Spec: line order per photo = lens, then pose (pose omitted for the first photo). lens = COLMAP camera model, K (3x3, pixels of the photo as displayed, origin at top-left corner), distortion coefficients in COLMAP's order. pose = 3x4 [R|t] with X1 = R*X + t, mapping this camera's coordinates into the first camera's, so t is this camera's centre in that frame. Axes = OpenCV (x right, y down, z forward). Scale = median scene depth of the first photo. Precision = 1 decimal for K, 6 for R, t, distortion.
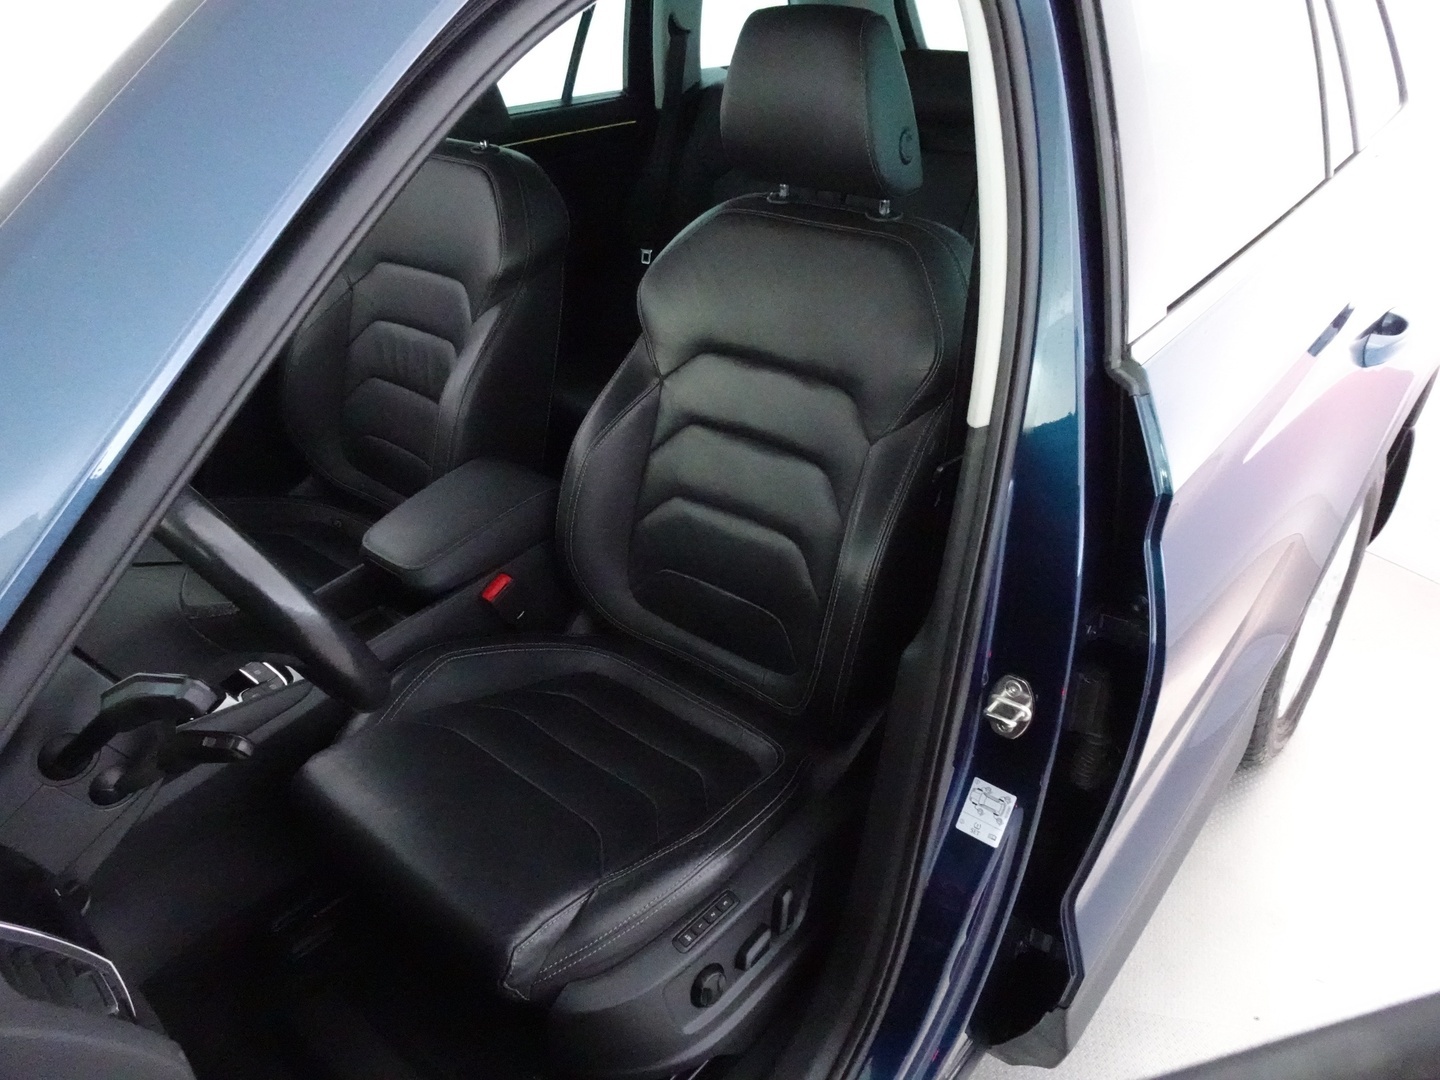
lens RADIAL K [[1039.7, 0, 721.1], [0, 1039.7, 538.5], [0, 0, 1]] dist [0.010375, 0.006782]
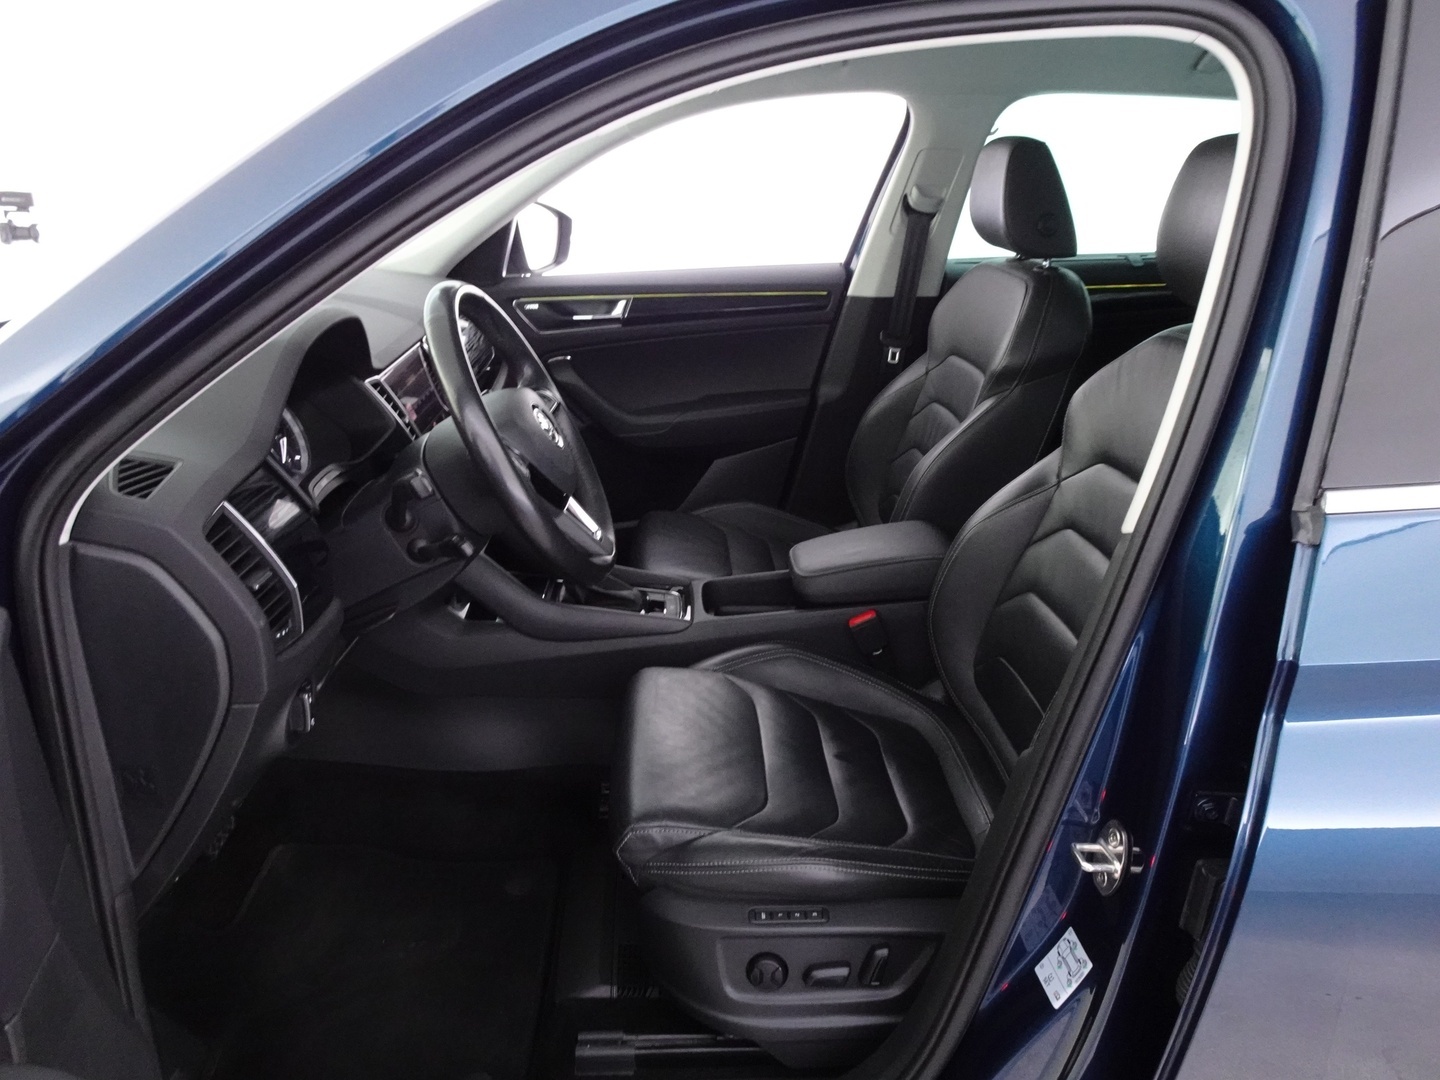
lens RADIAL K [[1039.7, 0, 722.6], [0, 1039.7, 543.7], [0, 0, 1]] dist [0.010375, 0.006782]
pose [[0.686826, 0.280055, -0.670701, 0.542224], [-0.373814, 0.927493, 0.004478, 0.030153], [0.623324, 0.247642, 0.741714, 0.061626]]
